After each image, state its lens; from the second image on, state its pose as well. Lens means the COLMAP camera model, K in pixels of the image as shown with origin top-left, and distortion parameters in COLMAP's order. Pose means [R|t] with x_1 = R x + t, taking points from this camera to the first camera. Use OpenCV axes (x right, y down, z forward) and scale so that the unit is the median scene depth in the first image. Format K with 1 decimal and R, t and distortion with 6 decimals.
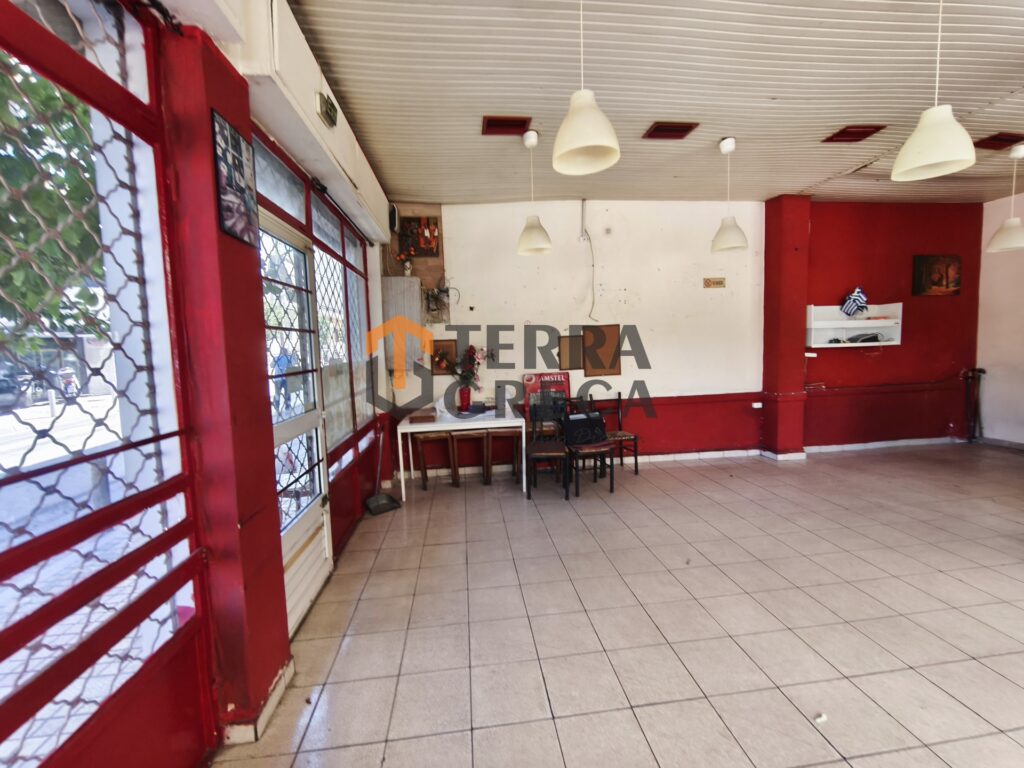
lens RADIAL K [[425.2, 0, 510.7], [0, 425.2, 381.1], [0, 0, 1]] dist [-0.004406, 0.000065]
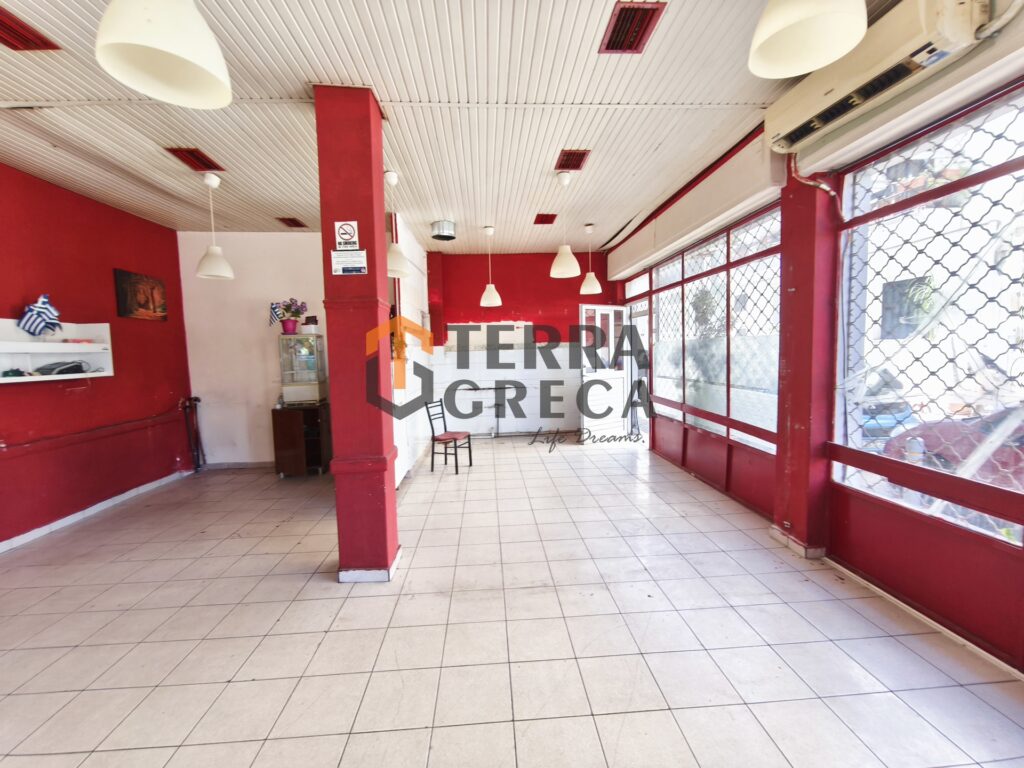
lens RADIAL K [[425.2, 0, 513.1], [0, 425.2, 382.9], [0, 0, 1]] dist [-0.004406, 0.000065]
pose [[0.053361, -0.043617, 0.997622, 0.206899], [0.103568, 0.993899, 0.037915, -0.031542], [-0.993190, 0.101299, 0.057553, 0.262675]]
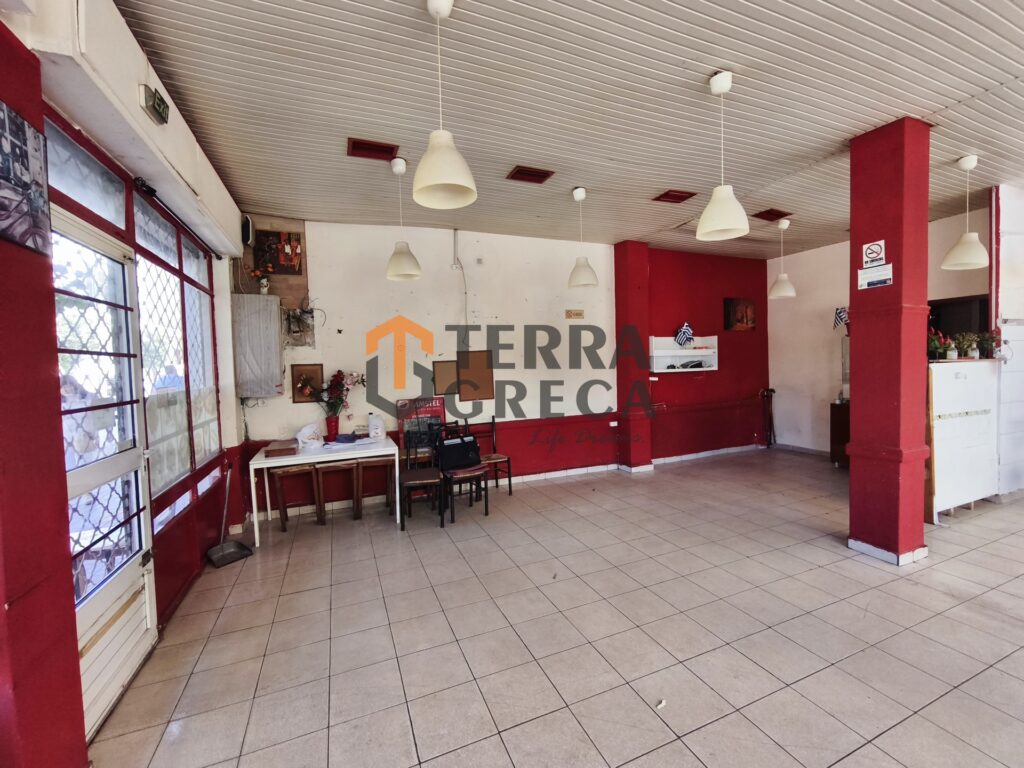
lens RADIAL K [[425.2, 0, 510.9], [0, 425.2, 382.6], [0, 0, 1]] dist [-0.004406, 0.000065]
pose [[0.961388, -0.007138, 0.275103, 0.017346], [0.021103, 0.998632, -0.047837, -0.005135], [-0.274385, 0.051795, 0.960224, -0.007380]]
